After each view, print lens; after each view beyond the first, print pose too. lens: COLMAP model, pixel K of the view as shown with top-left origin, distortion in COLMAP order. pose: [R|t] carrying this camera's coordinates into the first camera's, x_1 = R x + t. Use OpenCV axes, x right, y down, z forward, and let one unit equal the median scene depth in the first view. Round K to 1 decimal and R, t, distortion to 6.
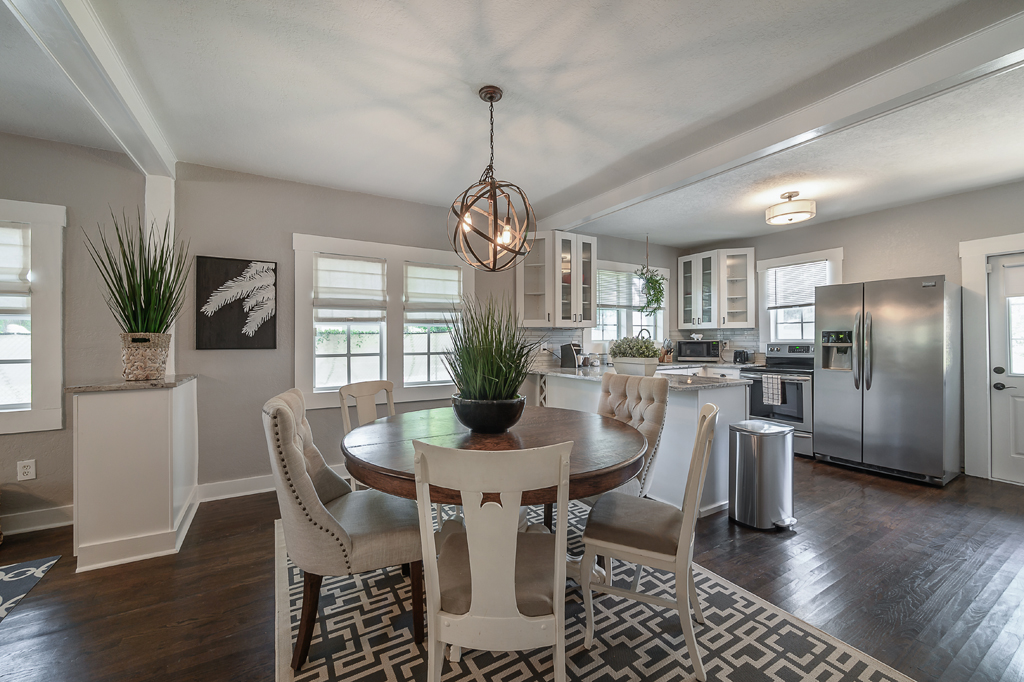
lens RADIAL K [[399.0, 0, 507.8], [0, 399.0, 339.9], [0, 0, 1]] dist [0.001757, 0.000140]
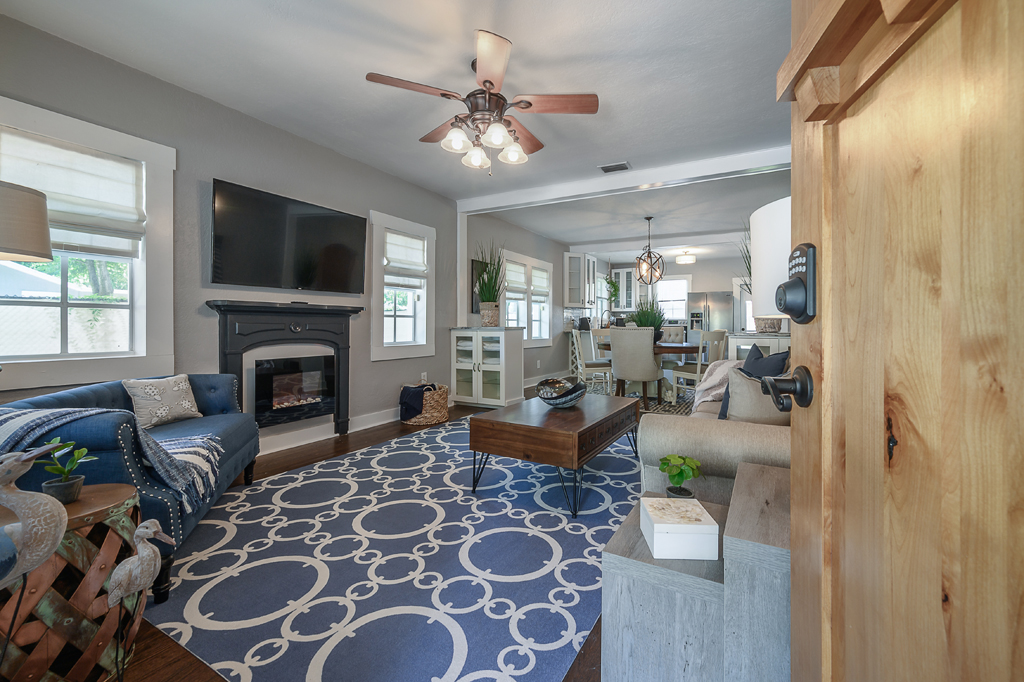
lens RADIAL K [[404.1, 0, 543.0], [0, 404.1, 327.5], [0, 0, 1]] dist [0.002258, -0.000515]
pose [[0.858745, 0.006859, 0.512357, -0.964841], [-0.008962, 0.999959, 0.001635, 0.056673], [-0.512325, -0.005996, 0.858771, -0.460164]]
